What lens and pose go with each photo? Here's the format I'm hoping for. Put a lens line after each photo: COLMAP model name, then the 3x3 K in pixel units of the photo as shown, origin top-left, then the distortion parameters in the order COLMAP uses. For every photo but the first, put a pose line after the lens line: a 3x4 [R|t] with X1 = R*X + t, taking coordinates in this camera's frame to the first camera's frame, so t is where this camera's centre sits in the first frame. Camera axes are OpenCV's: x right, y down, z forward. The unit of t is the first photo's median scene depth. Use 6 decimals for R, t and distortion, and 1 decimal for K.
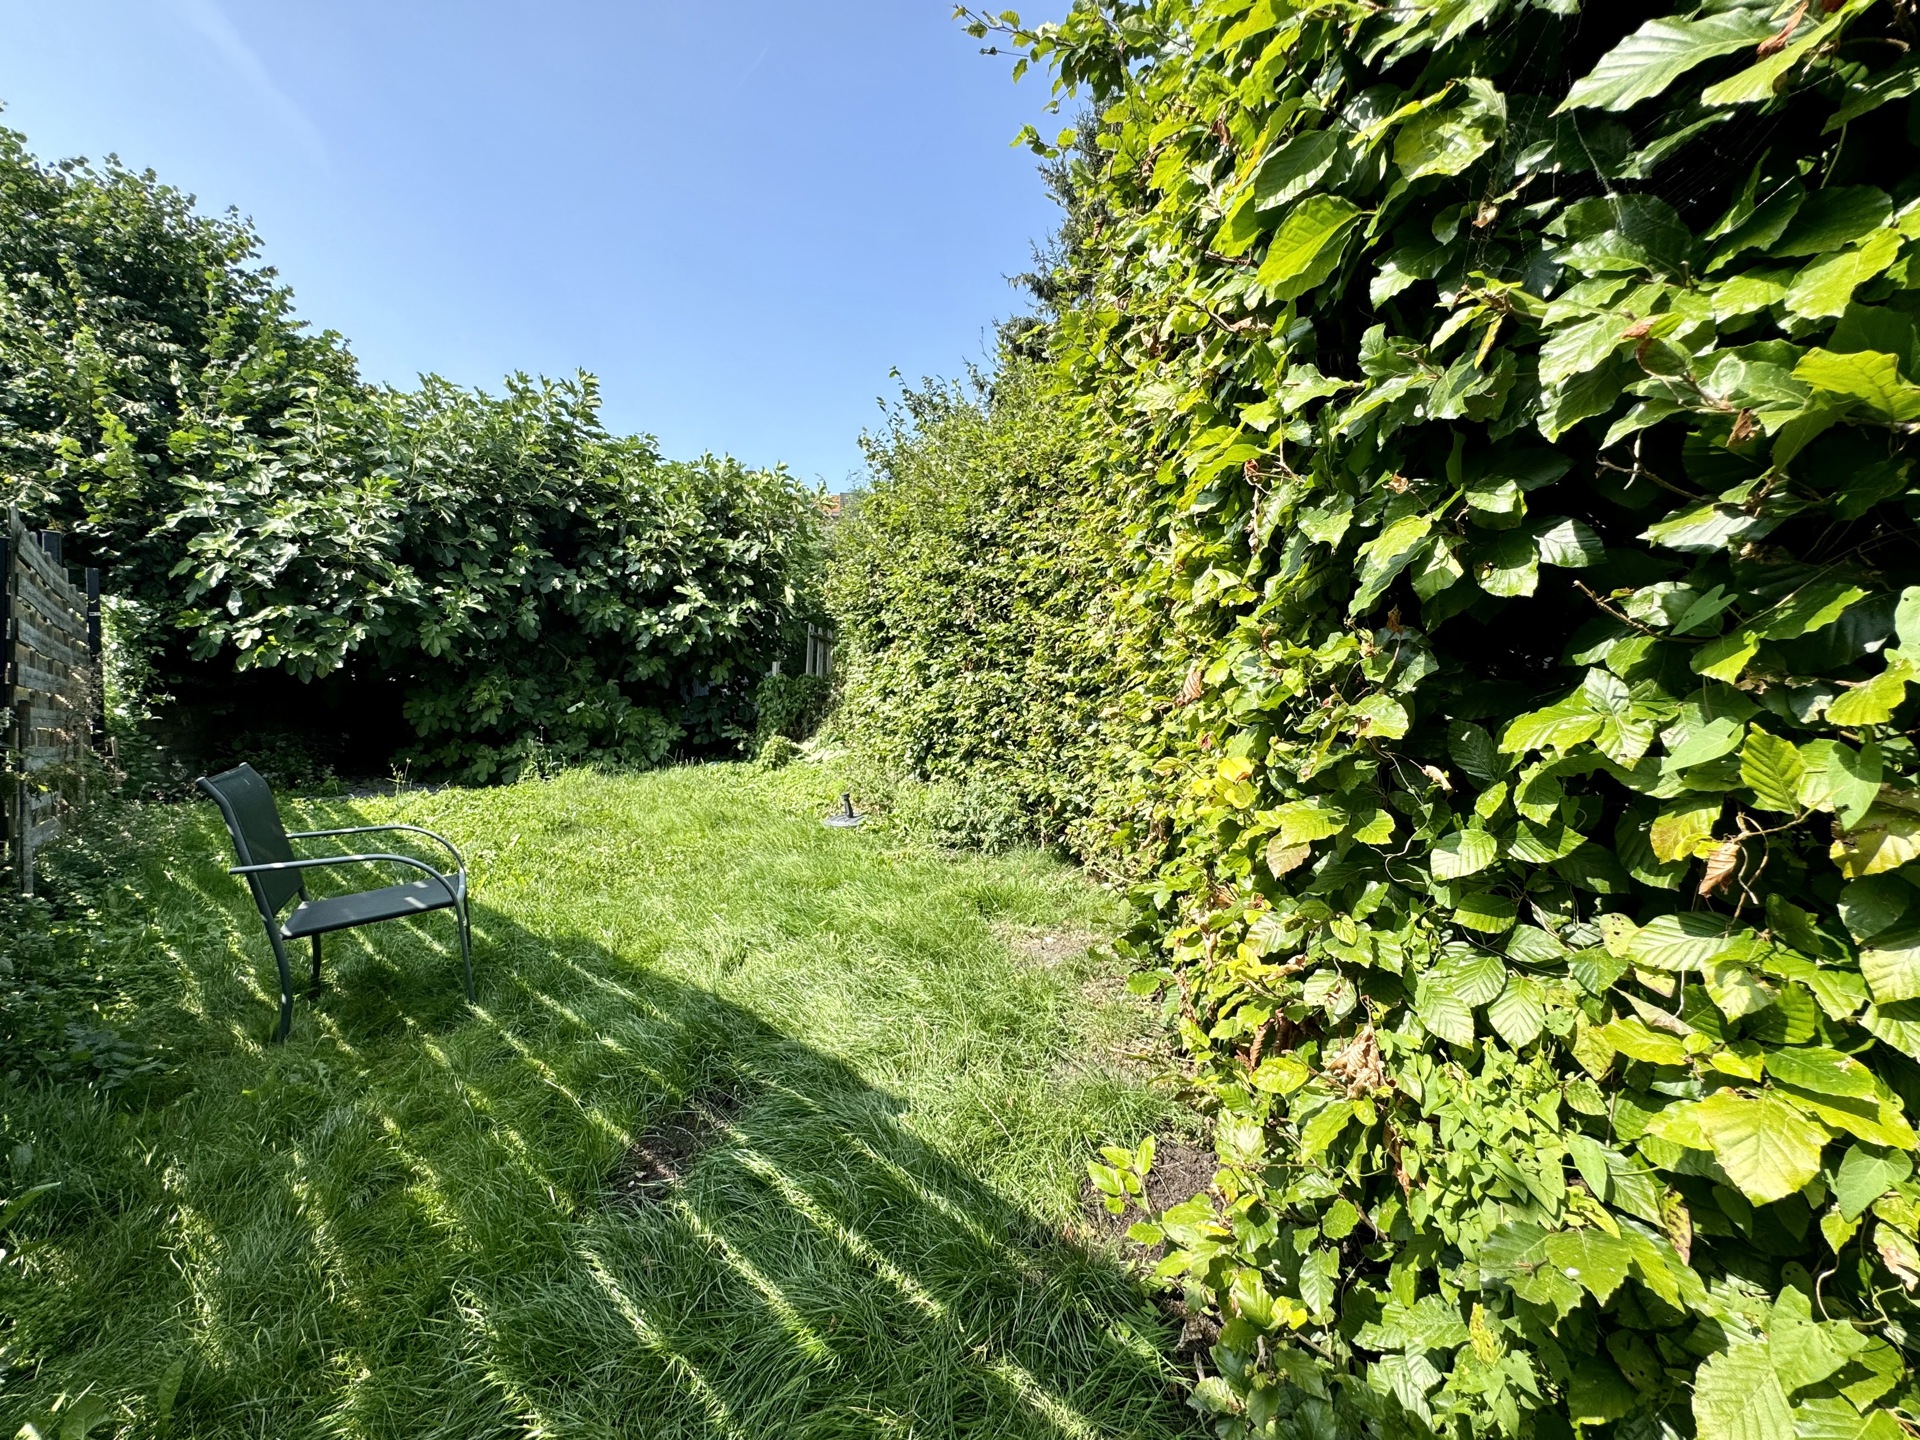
lens RADIAL K [[771.7, 0, 959.1], [0, 771.7, 728.6], [0, 0, 1]] dist [-0.000396, -0.000208]
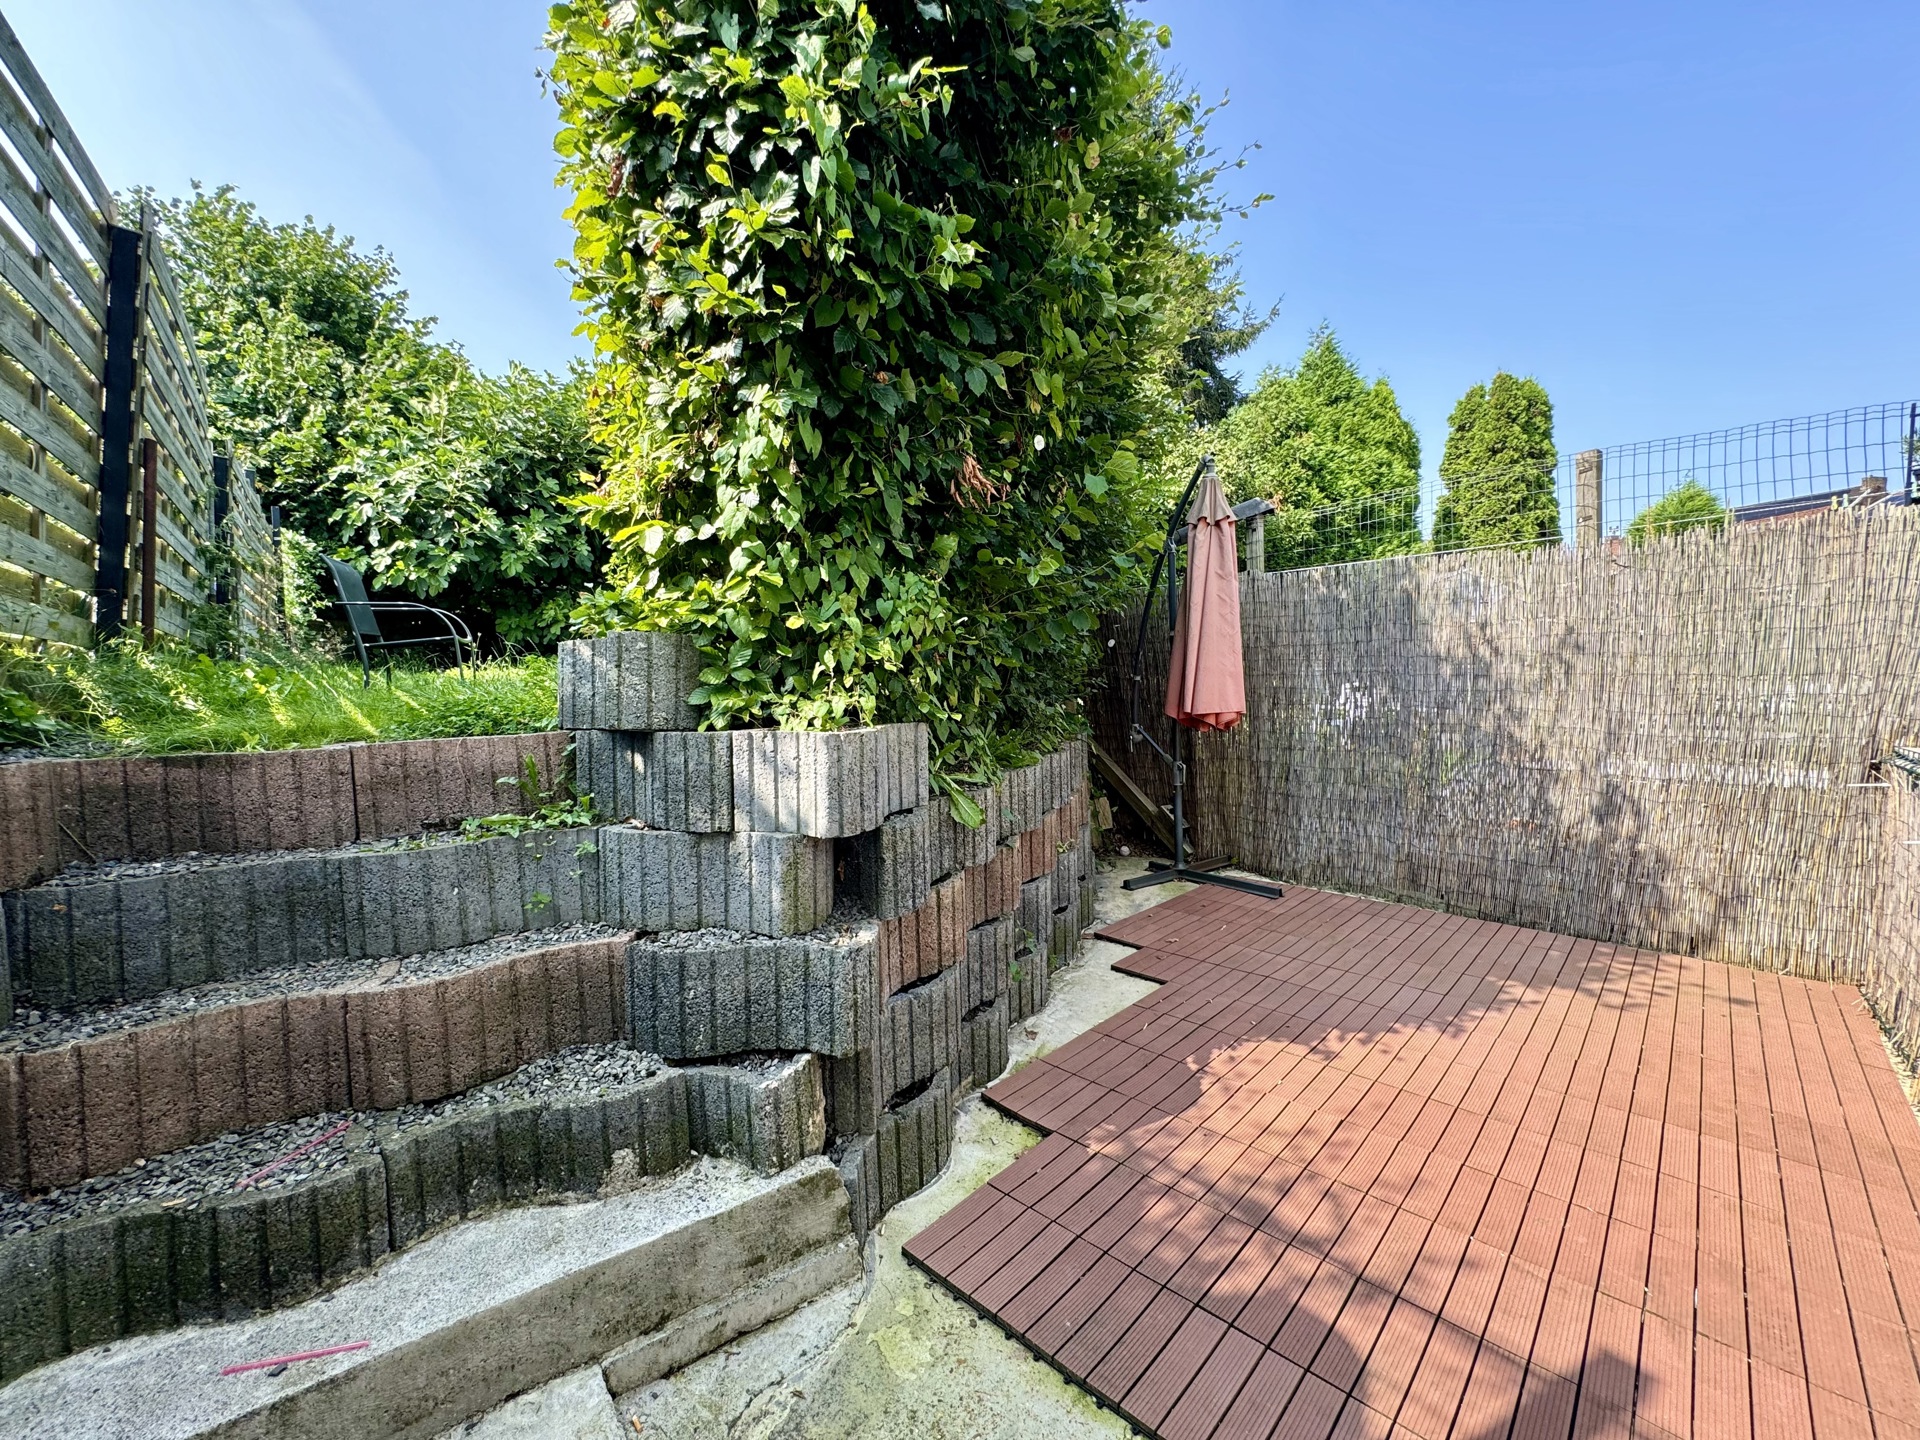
lens RADIAL K [[771.7, 0, 960.3], [0, 771.7, 711.3], [0, 0, 1]] dist [-0.000396, -0.000208]
pose [[0.990583, 0.002776, -0.136888, 0.252937], [-0.003737, 0.999970, -0.006761, 0.139149], [0.136865, 0.007209, 0.990564, -0.186417]]
